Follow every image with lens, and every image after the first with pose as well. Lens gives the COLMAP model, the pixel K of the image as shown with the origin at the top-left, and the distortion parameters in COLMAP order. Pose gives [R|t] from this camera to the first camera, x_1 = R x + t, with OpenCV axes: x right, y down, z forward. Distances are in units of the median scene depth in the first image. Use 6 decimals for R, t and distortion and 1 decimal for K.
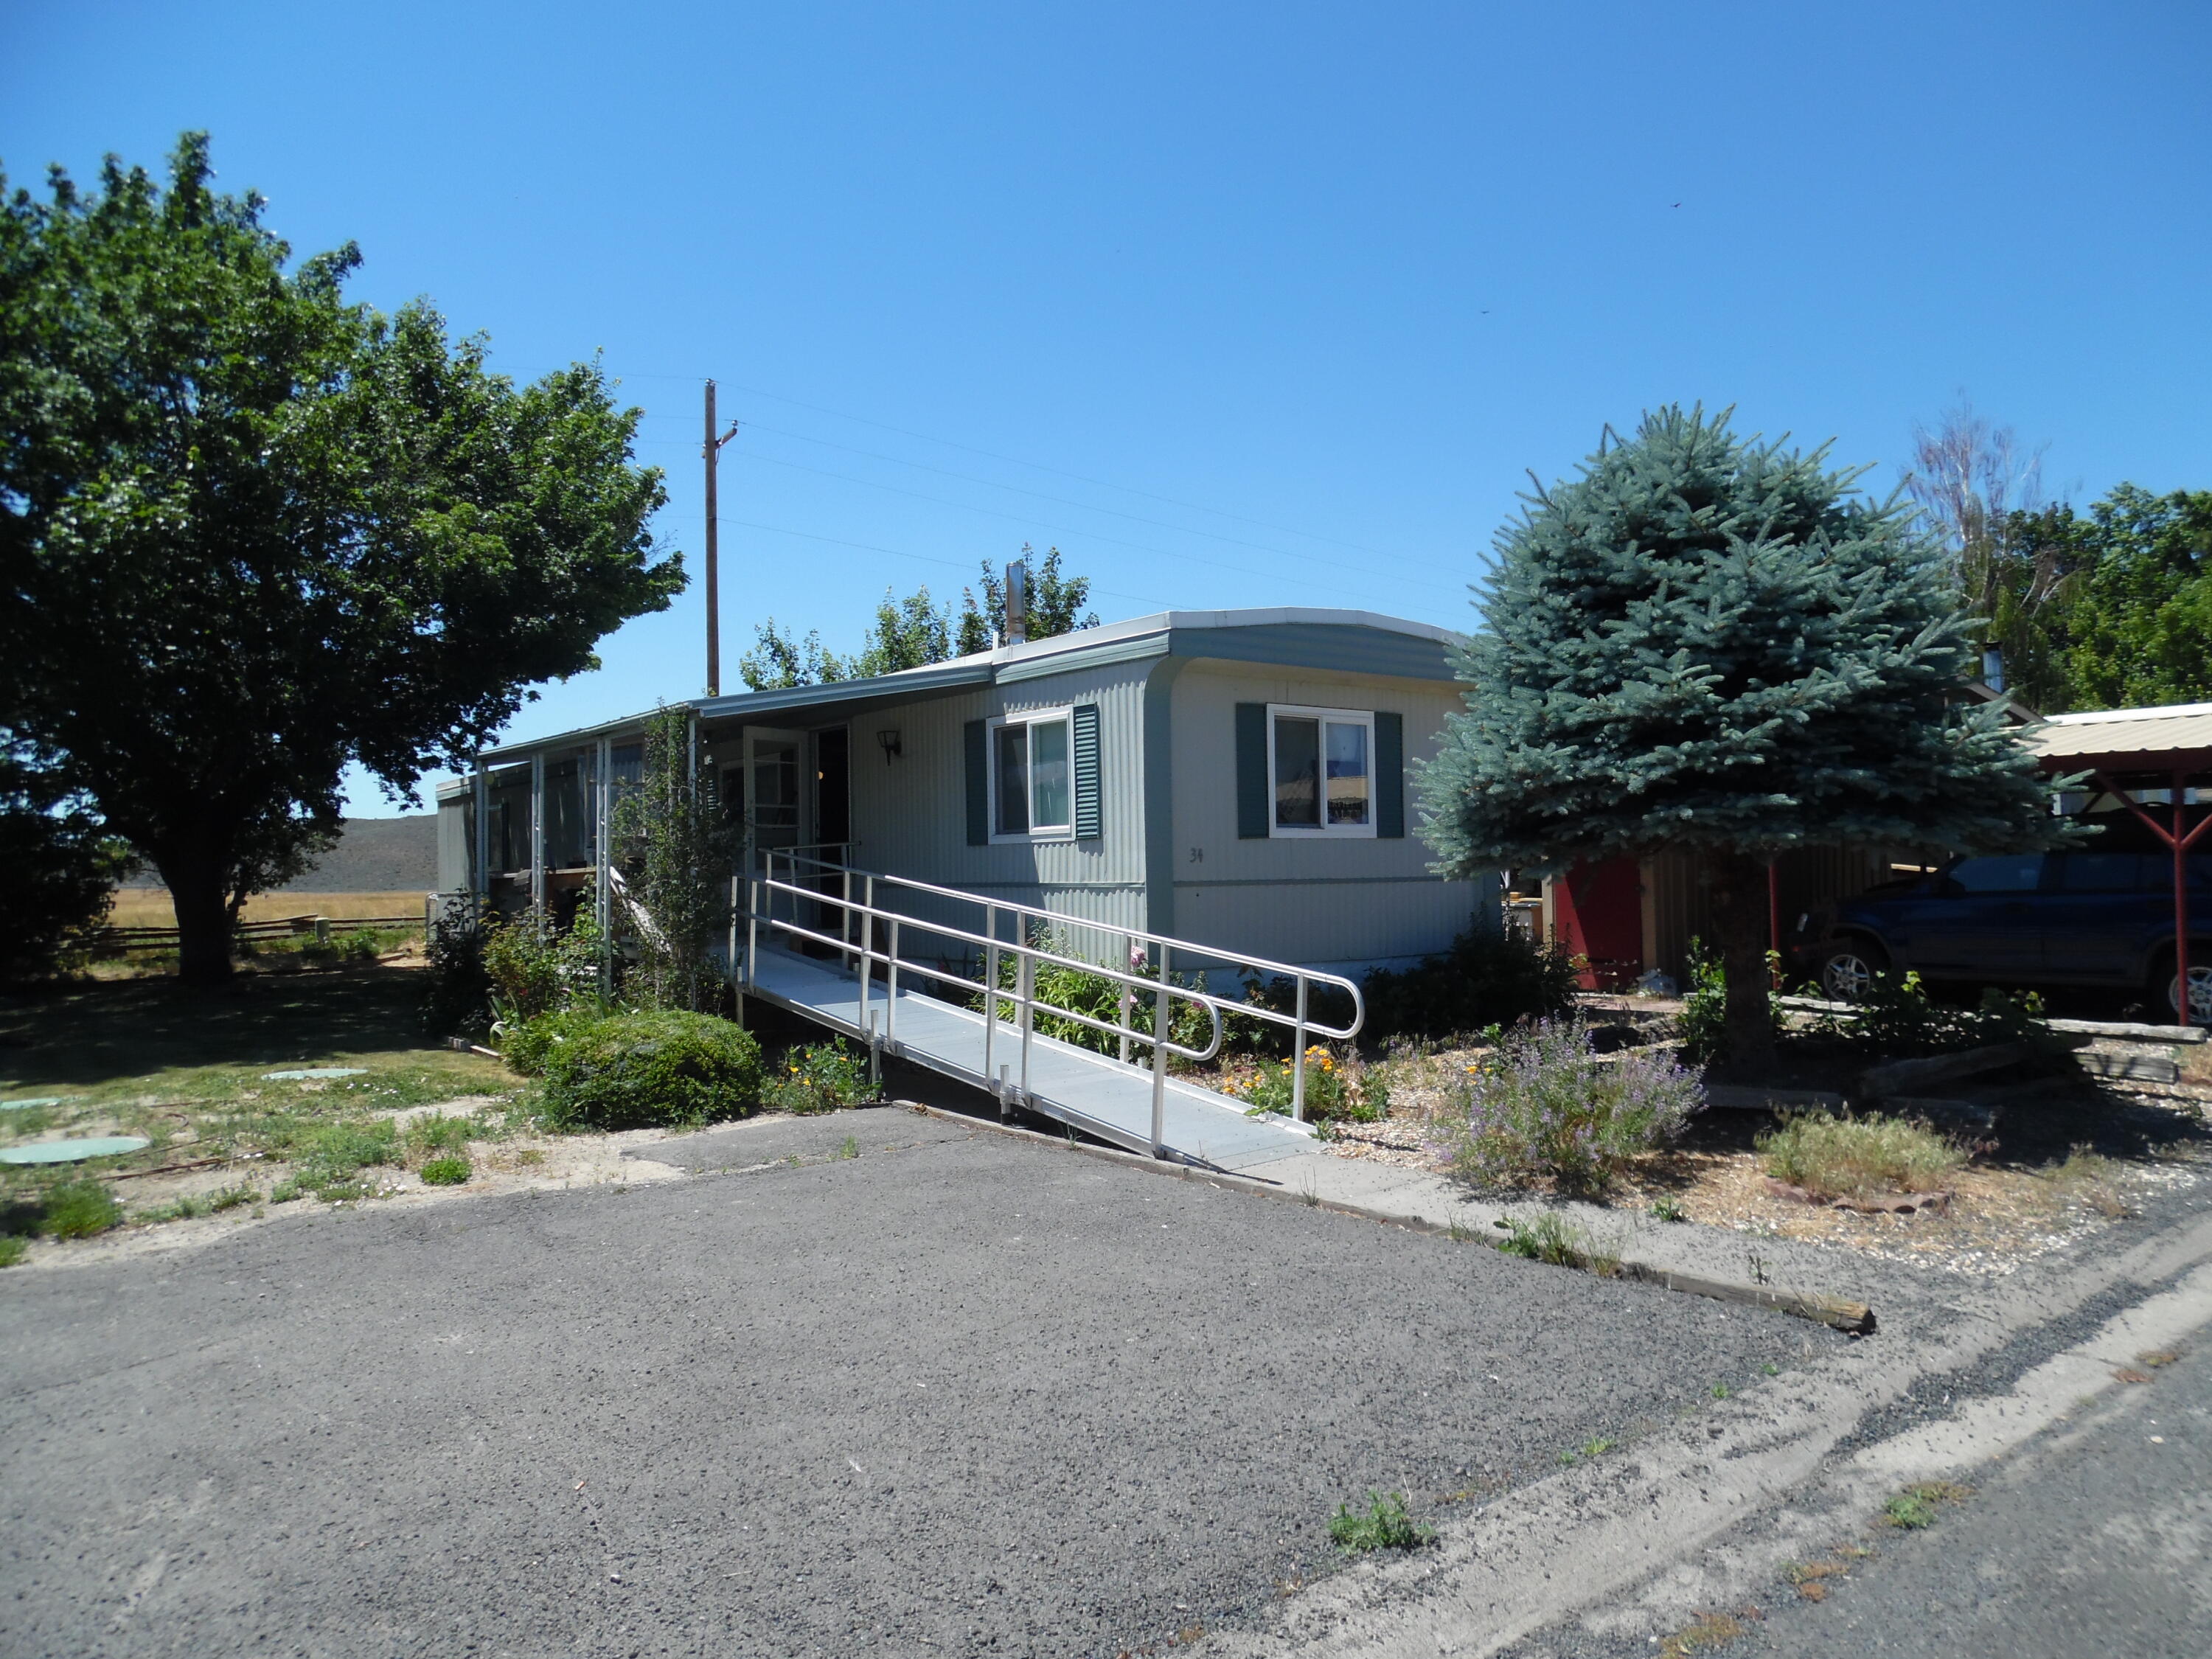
lens RADIAL K [[1543.3, 0, 1106.0], [0, 1543.3, 829.5], [0, 0, 1]] dist [0.004651, -0.000623]
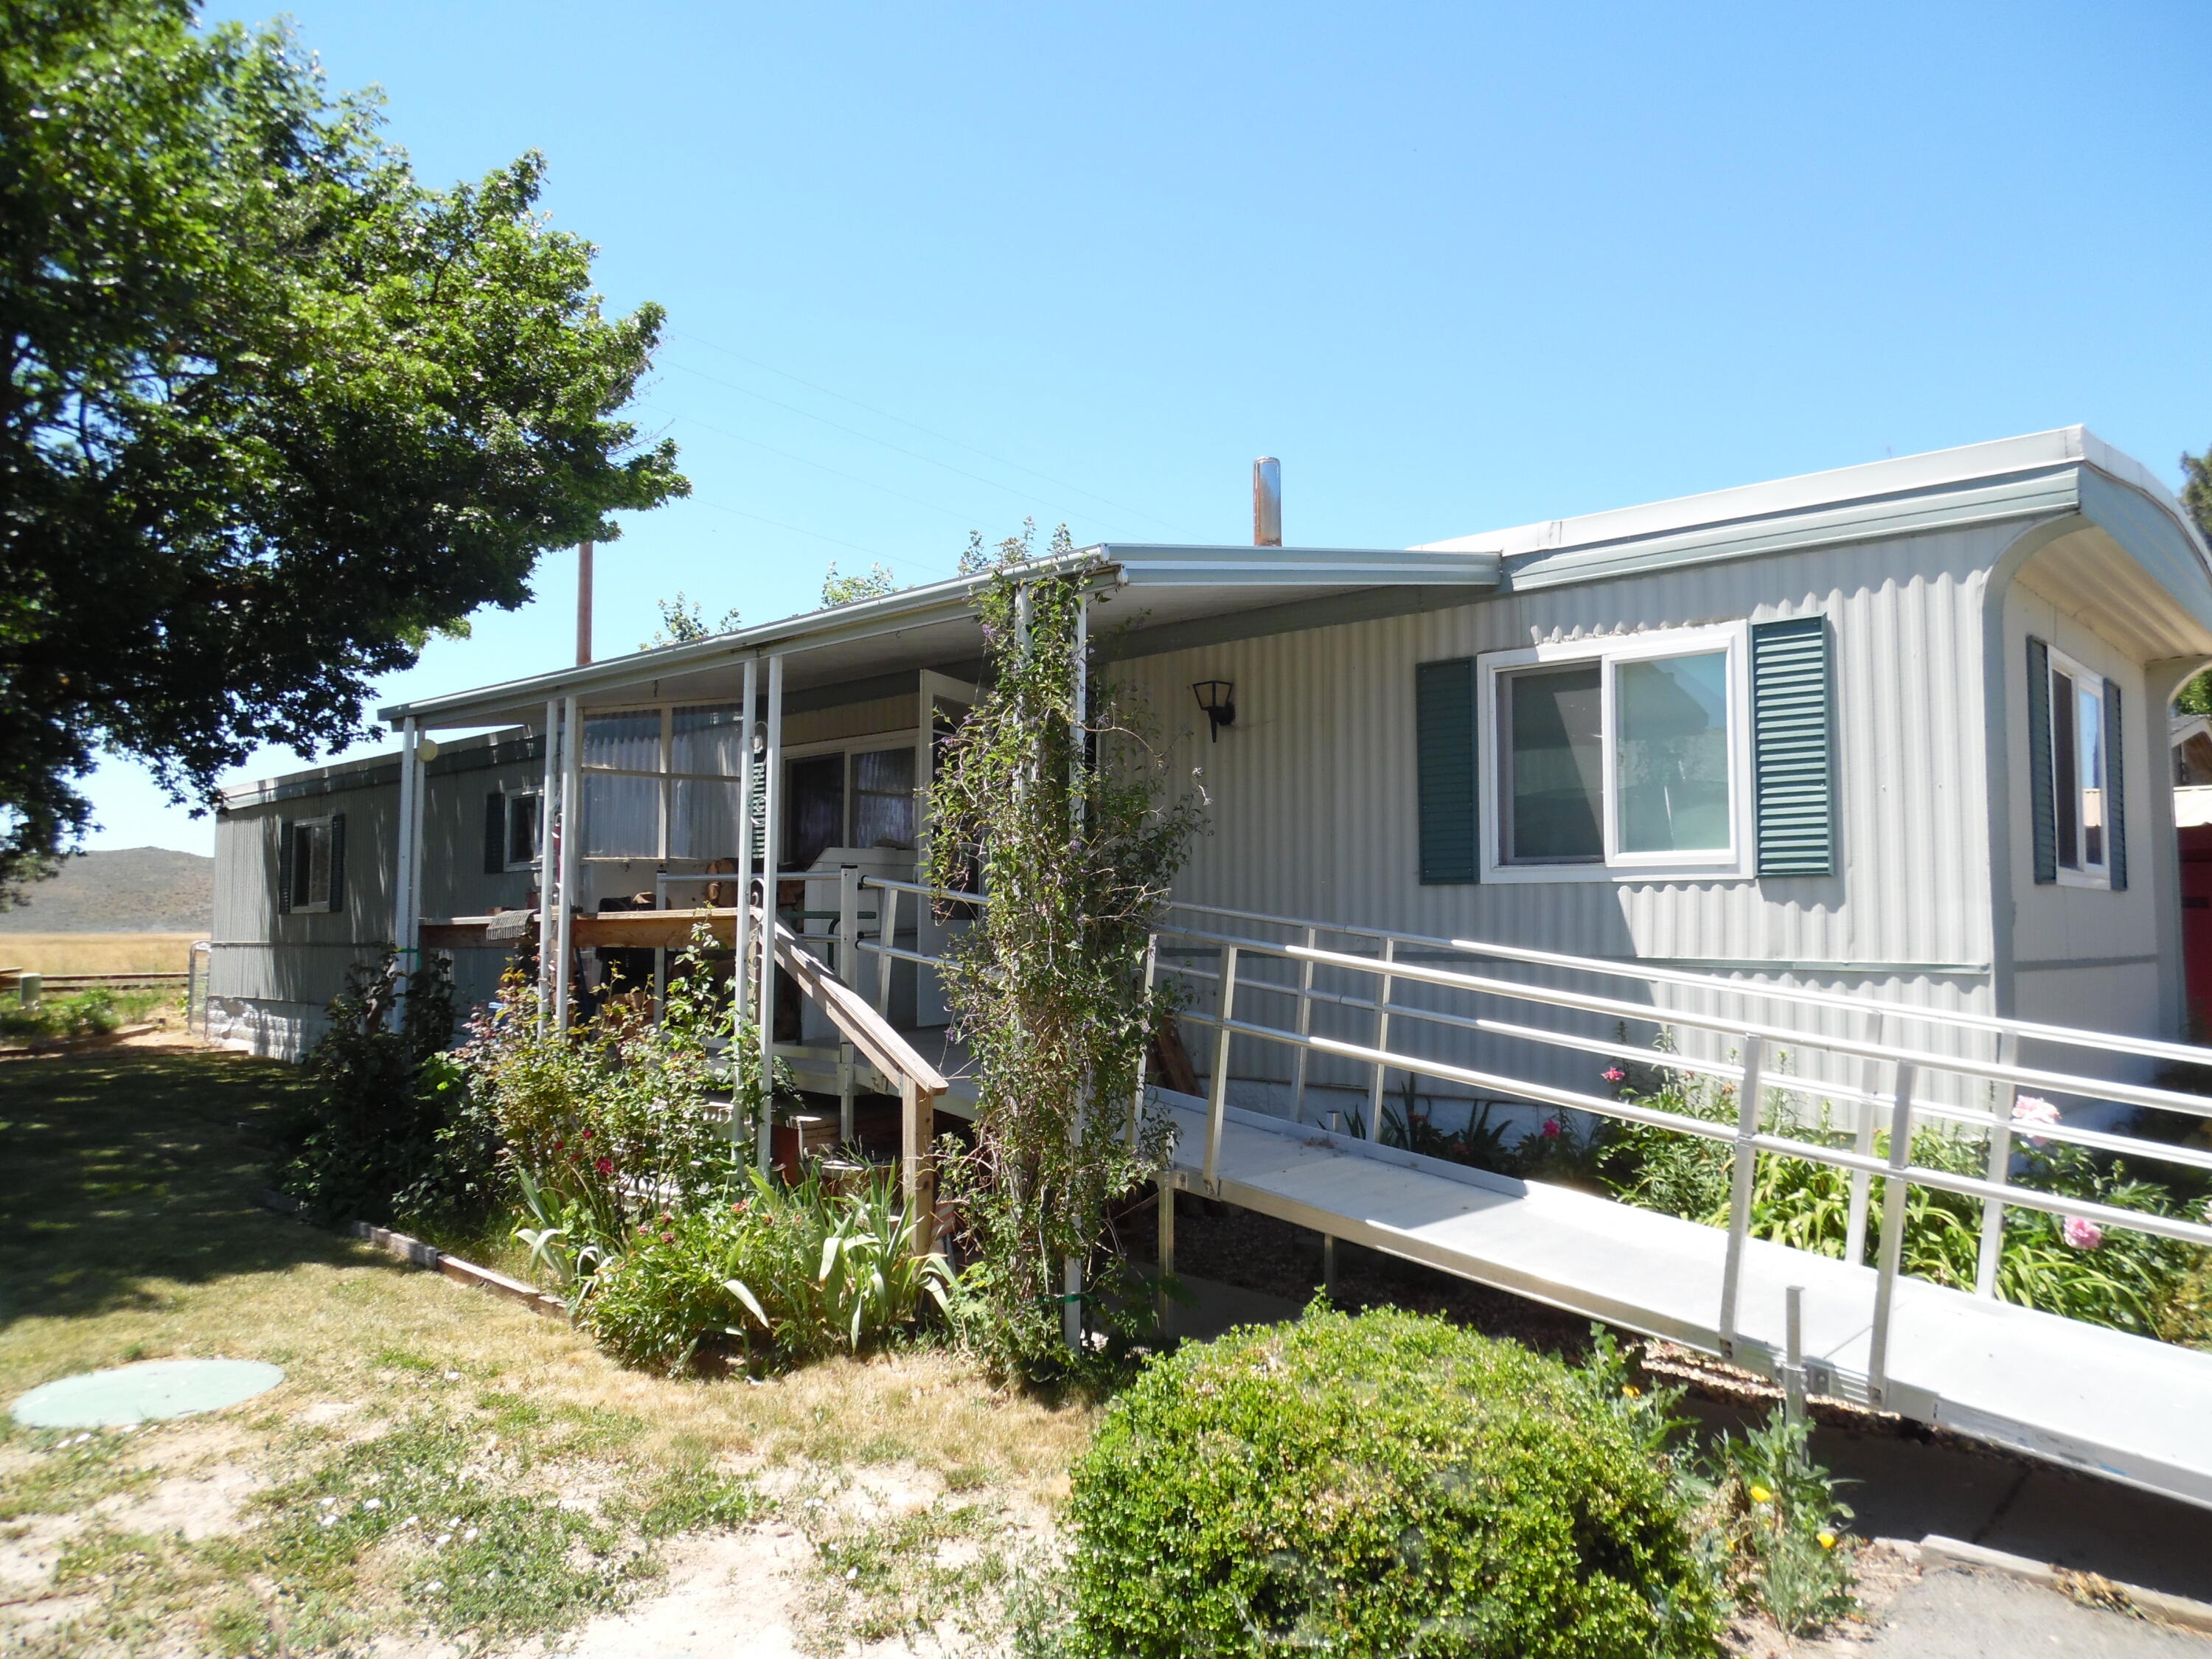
lens RADIAL K [[1493.0, 0, 1106.0], [0, 1493.0, 829.5], [0, 0, 1]] dist [-0.004018, 0.001288]
pose [[0.984120, 0.025814, 0.175620, -0.289294], [-0.019825, 0.999163, -0.035774, 0.011532], [-0.176396, 0.031724, 0.983808, 0.481734]]
